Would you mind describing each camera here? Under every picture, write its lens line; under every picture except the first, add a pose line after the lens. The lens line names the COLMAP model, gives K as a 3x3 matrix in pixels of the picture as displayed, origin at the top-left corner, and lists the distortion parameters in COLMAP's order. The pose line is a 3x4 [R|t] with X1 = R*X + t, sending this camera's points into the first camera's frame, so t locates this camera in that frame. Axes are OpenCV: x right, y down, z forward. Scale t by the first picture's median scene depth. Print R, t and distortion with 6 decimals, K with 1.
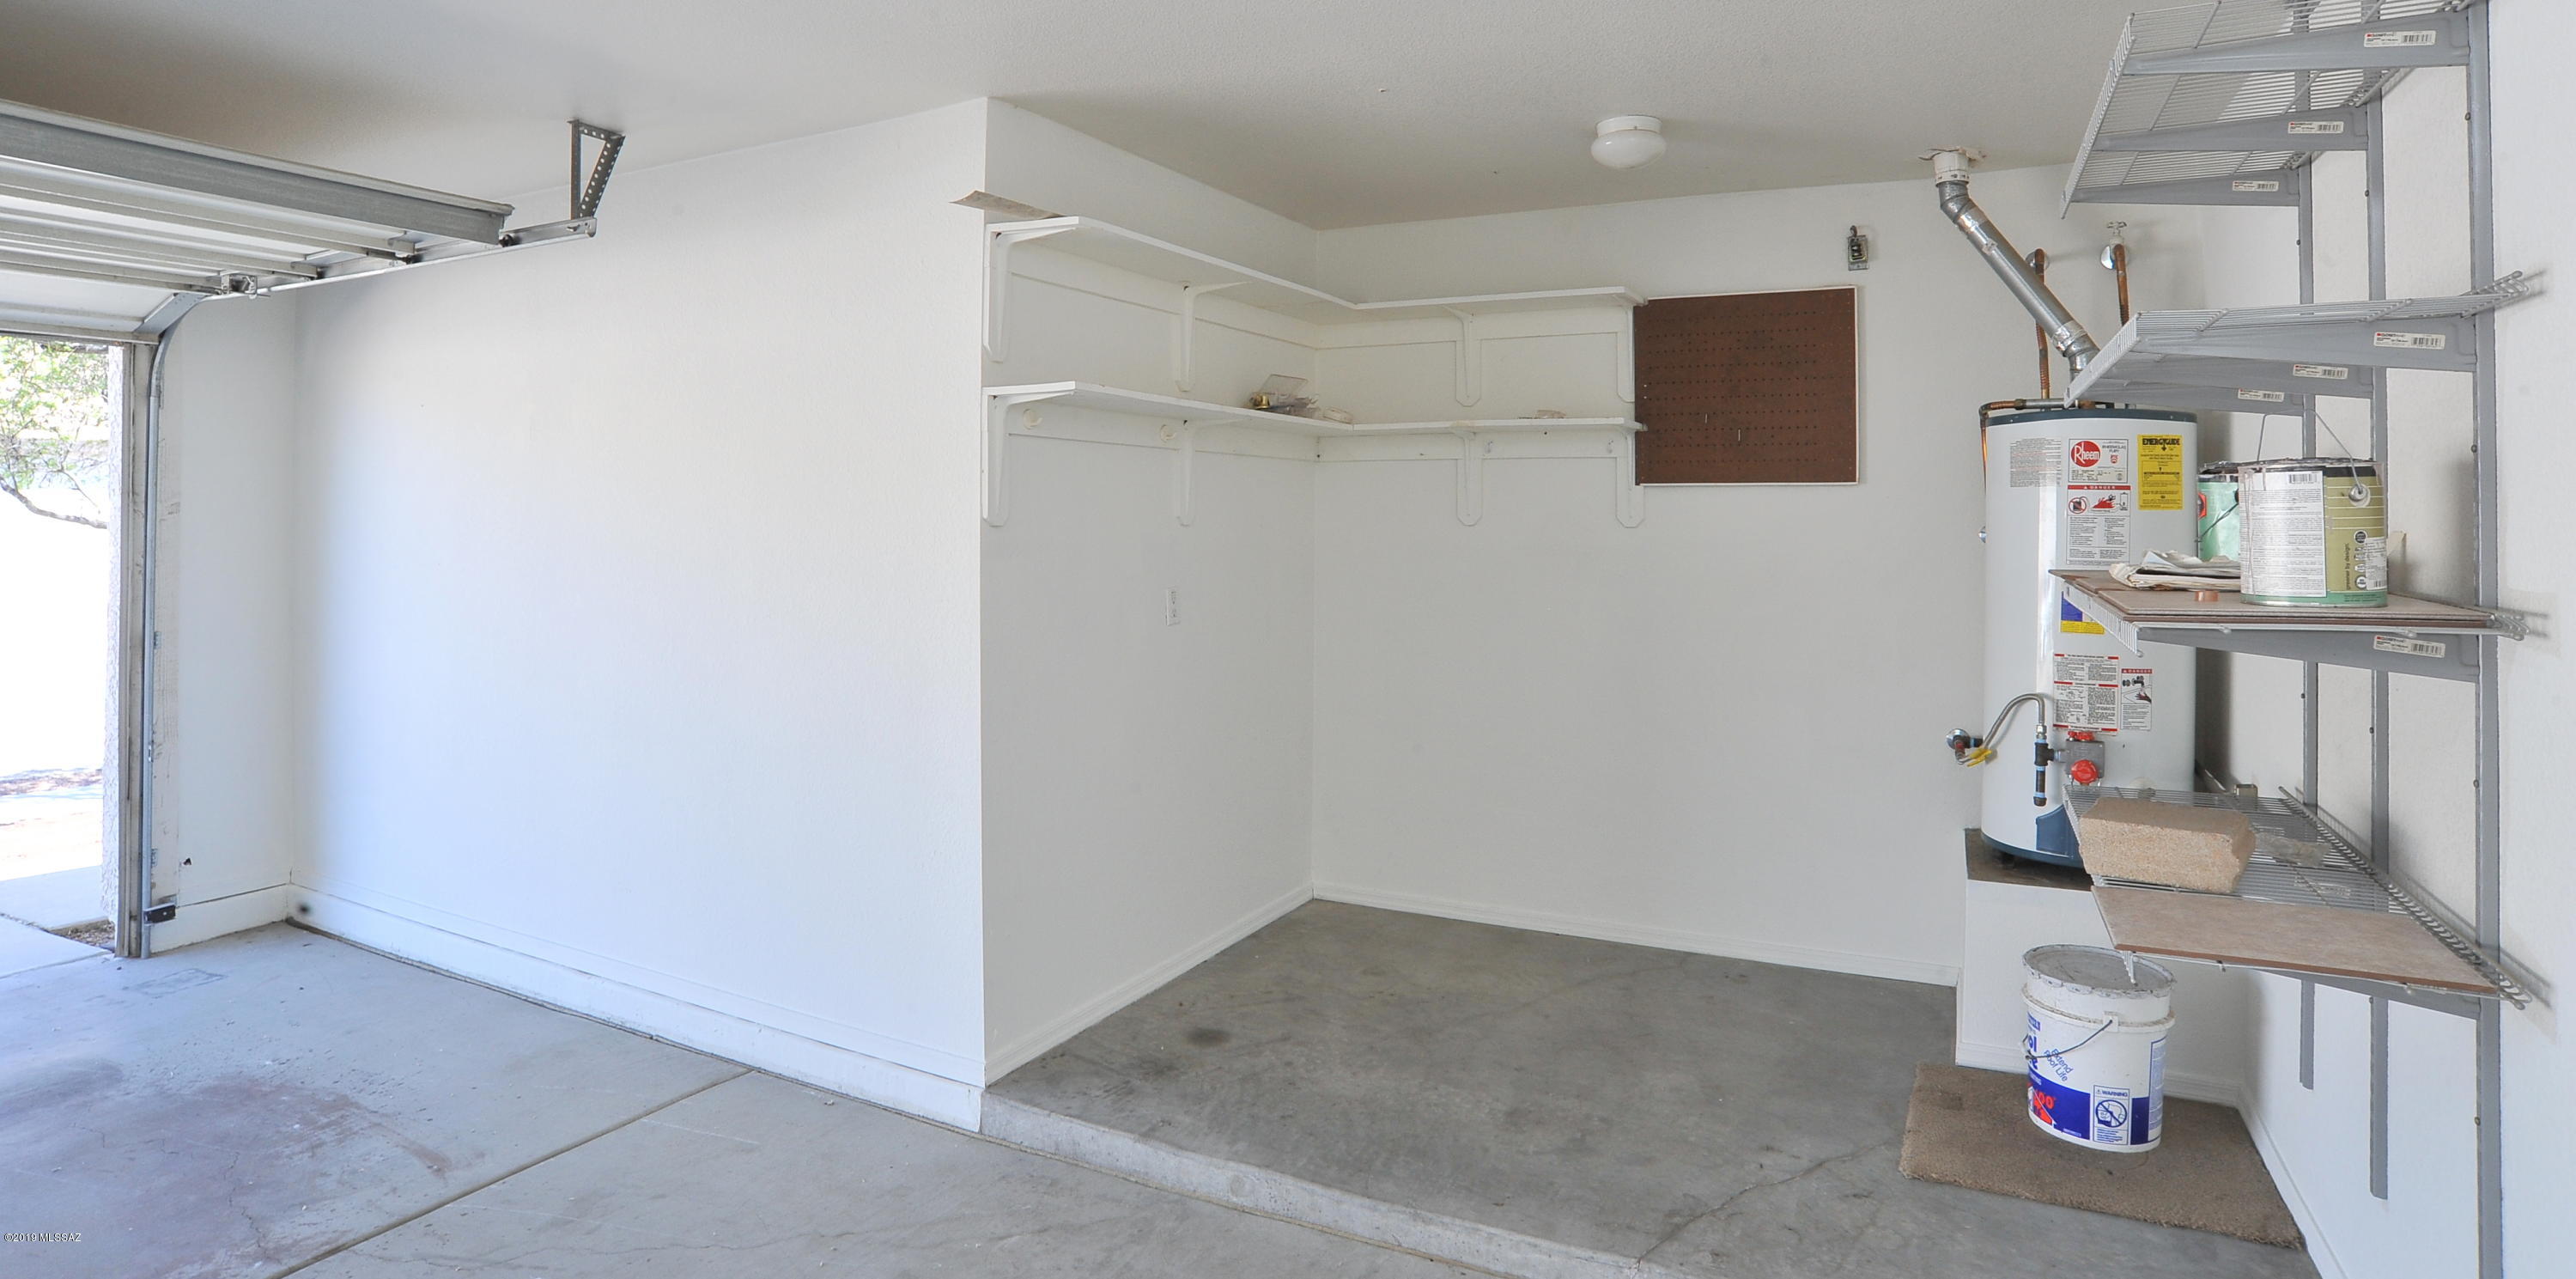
lens RADIAL K [[1297.7, 0, 1293.2], [0, 1297.7, 500.4], [0, 0, 1]] dist [-0.048966, 0.000369]
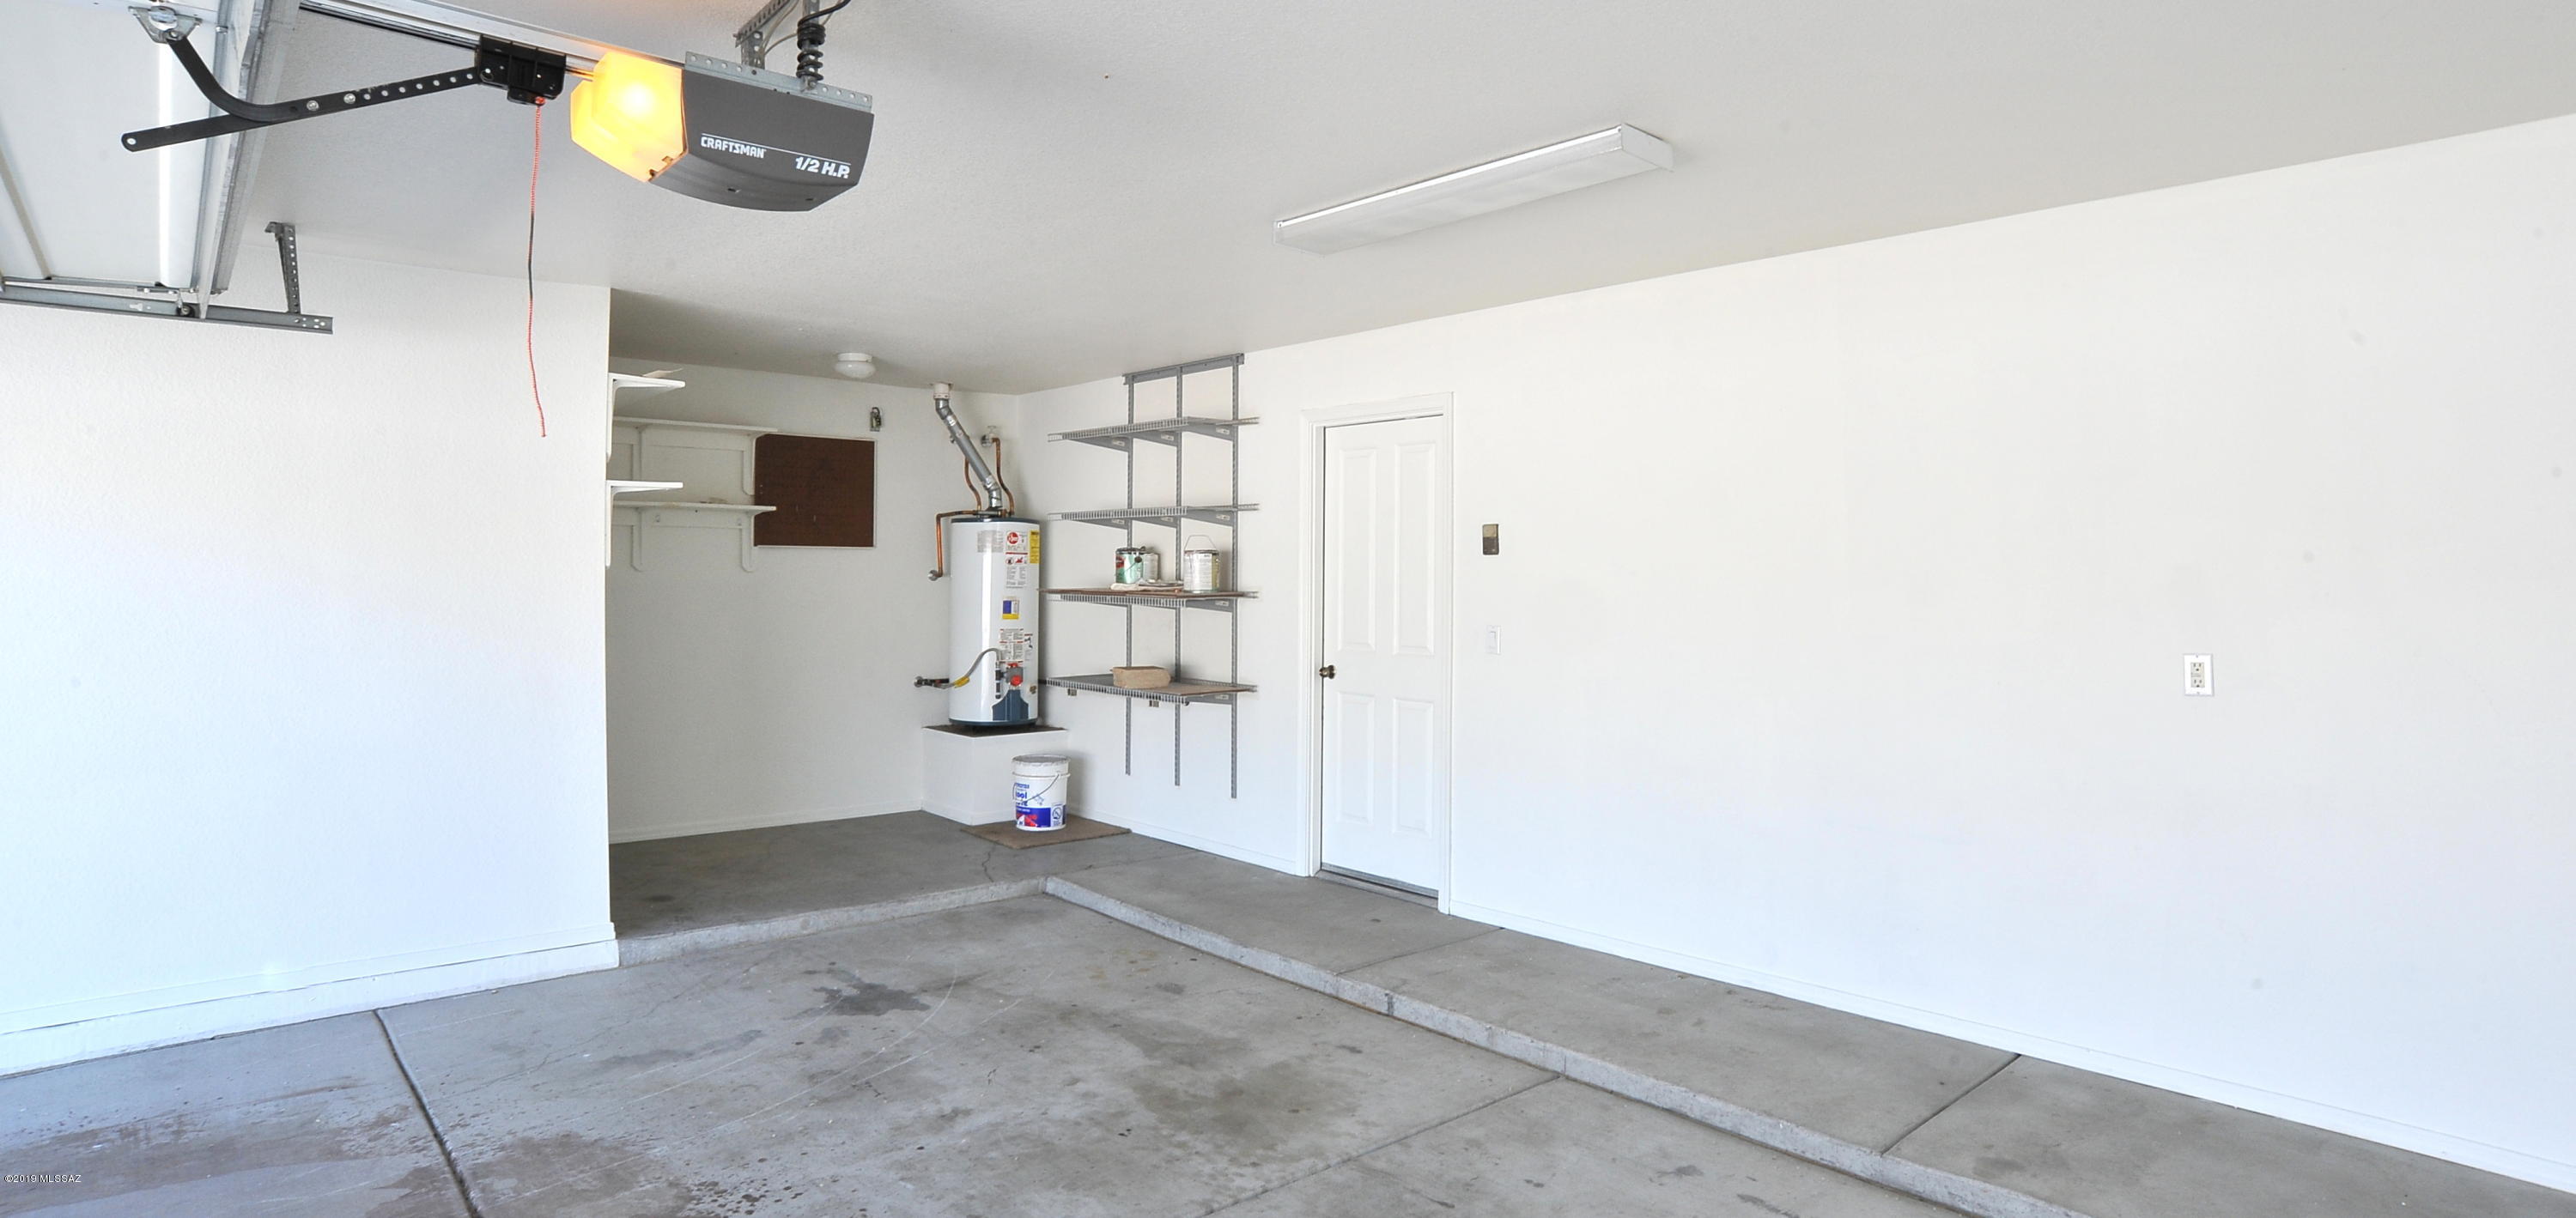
lens RADIAL K [[1324.2, 0, 1288.0], [0, 1324.2, 609.0], [0, 0, 1]] dist [-0.000416, -0.000098]
pose [[0.380254, -0.030290, 0.924386, -1.327802], [-0.011632, 0.999228, 0.037527, -0.005517], [-0.924809, -0.025023, 0.379609, -0.321964]]
